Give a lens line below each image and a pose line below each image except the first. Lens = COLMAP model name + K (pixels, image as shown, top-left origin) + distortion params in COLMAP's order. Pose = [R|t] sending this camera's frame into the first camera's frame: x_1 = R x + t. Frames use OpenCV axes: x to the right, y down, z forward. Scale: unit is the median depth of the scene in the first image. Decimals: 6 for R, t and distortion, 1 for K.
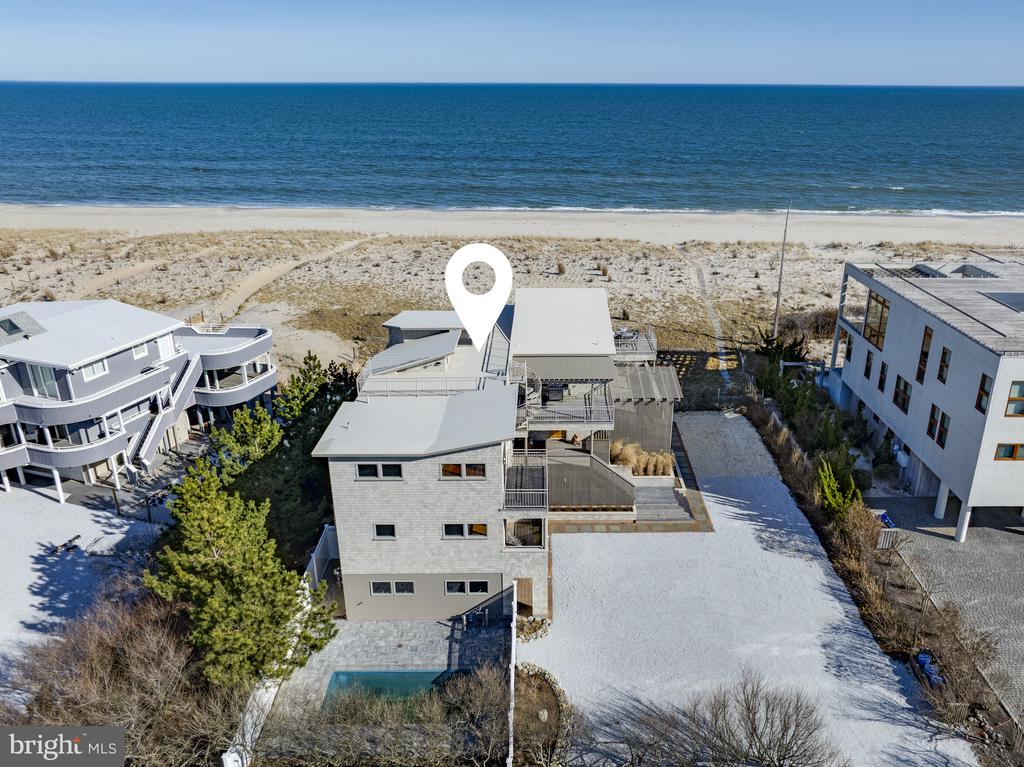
lens RADIAL K [[792.6, 0, 567.3], [0, 792.6, 360.9], [0, 0, 1]] dist [0.008055, 0.003266]
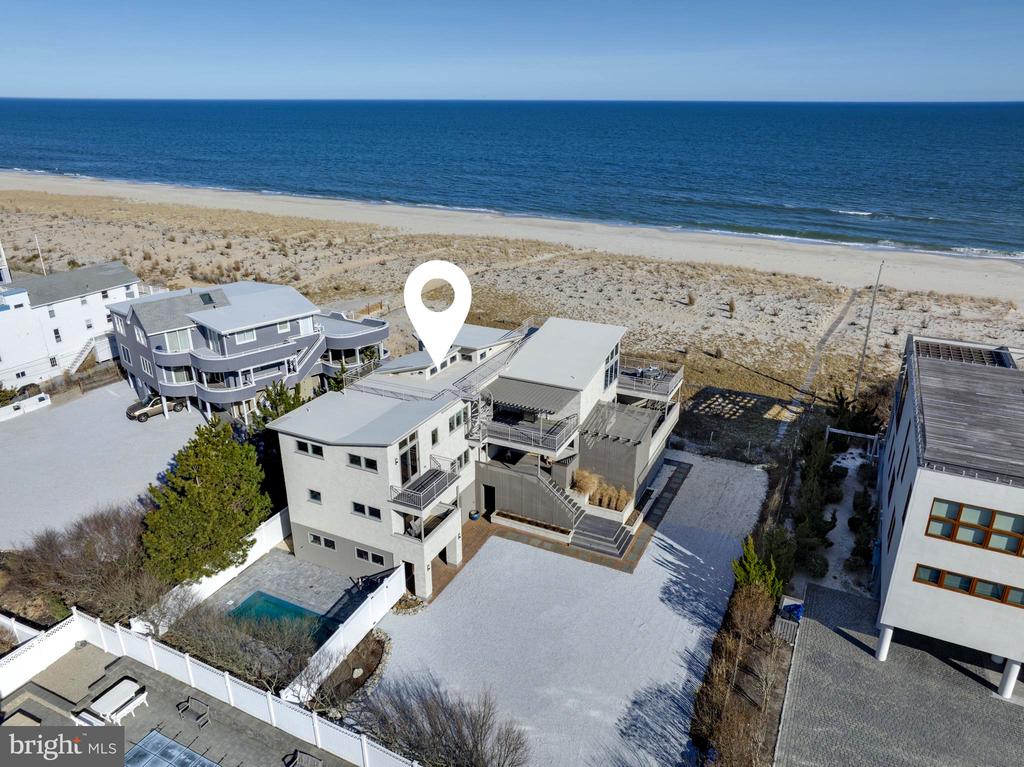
lens RADIAL K [[729.3, 0, 512.0], [0, 729.3, 383.5], [0, 0, 1]] dist [0.006974, 0.000908]
pose [[0.888110, 0.166283, -0.428497, 0.392555], [-0.152267, 0.986062, 0.067061, -0.067442], [0.433676, 0.005688, 0.901051, 0.062607]]
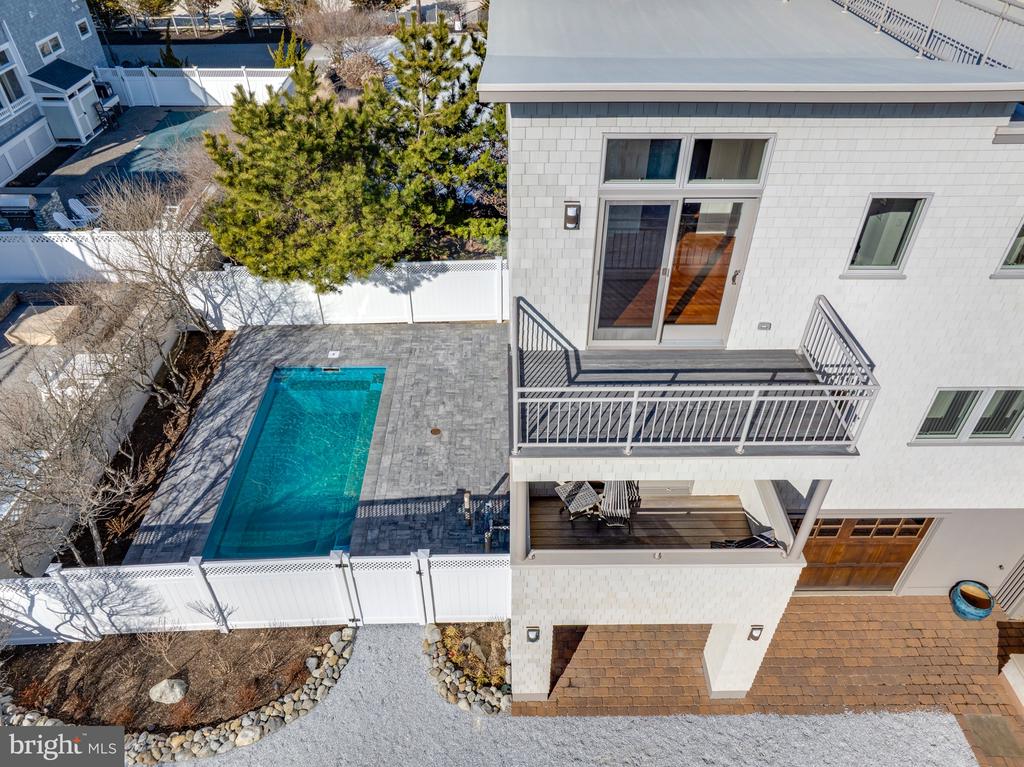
lens RADIAL K [[708.8, 0, 510.7], [0, 708.8, 366.8], [0, 0, 1]] dist [0.006580, 0.002377]
pose [[-0.019350, 0.611764, -0.790804, 0.109119], [-0.338664, 0.740184, 0.580891, 0.021659], [0.940708, 0.279058, 0.192860, 0.704814]]
